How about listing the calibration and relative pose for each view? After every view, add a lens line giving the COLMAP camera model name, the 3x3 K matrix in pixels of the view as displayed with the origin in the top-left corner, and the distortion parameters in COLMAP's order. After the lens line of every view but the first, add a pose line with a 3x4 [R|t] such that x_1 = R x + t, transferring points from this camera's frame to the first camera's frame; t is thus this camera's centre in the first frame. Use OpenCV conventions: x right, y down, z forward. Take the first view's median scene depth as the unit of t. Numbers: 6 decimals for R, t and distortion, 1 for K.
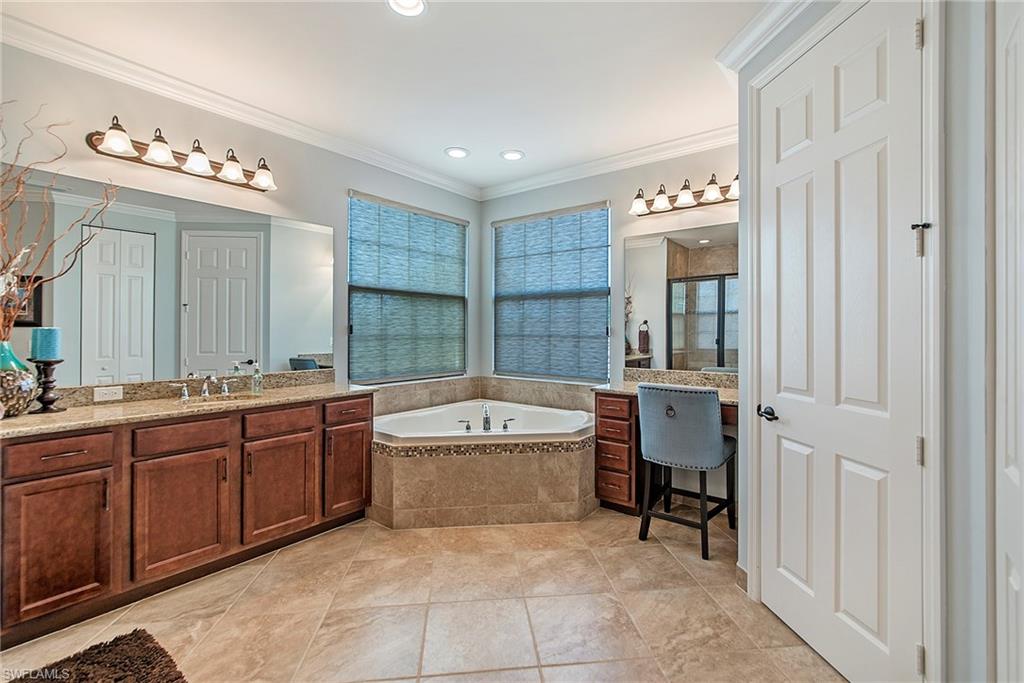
lens RADIAL K [[446.2, 0, 509.7], [0, 446.2, 331.8], [0, 0, 1]] dist [0.001557, 0.000727]
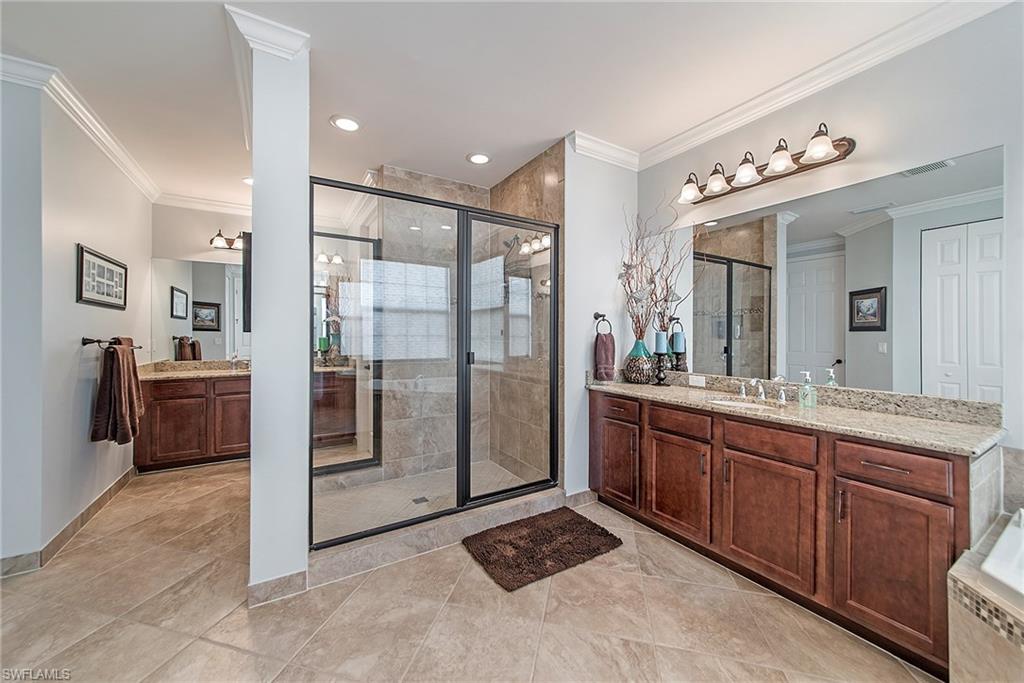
lens RADIAL K [[368.5, 0, 503.7], [0, 368.5, 336.4], [0, 0, 1]] dist [-0.002707, 0.001619]
pose [[-0.328293, 0.004464, -0.944565, 0.365535], [-0.003376, 0.999977, 0.005899, 0.001075], [0.944570, 0.005126, -0.328270, 0.899538]]
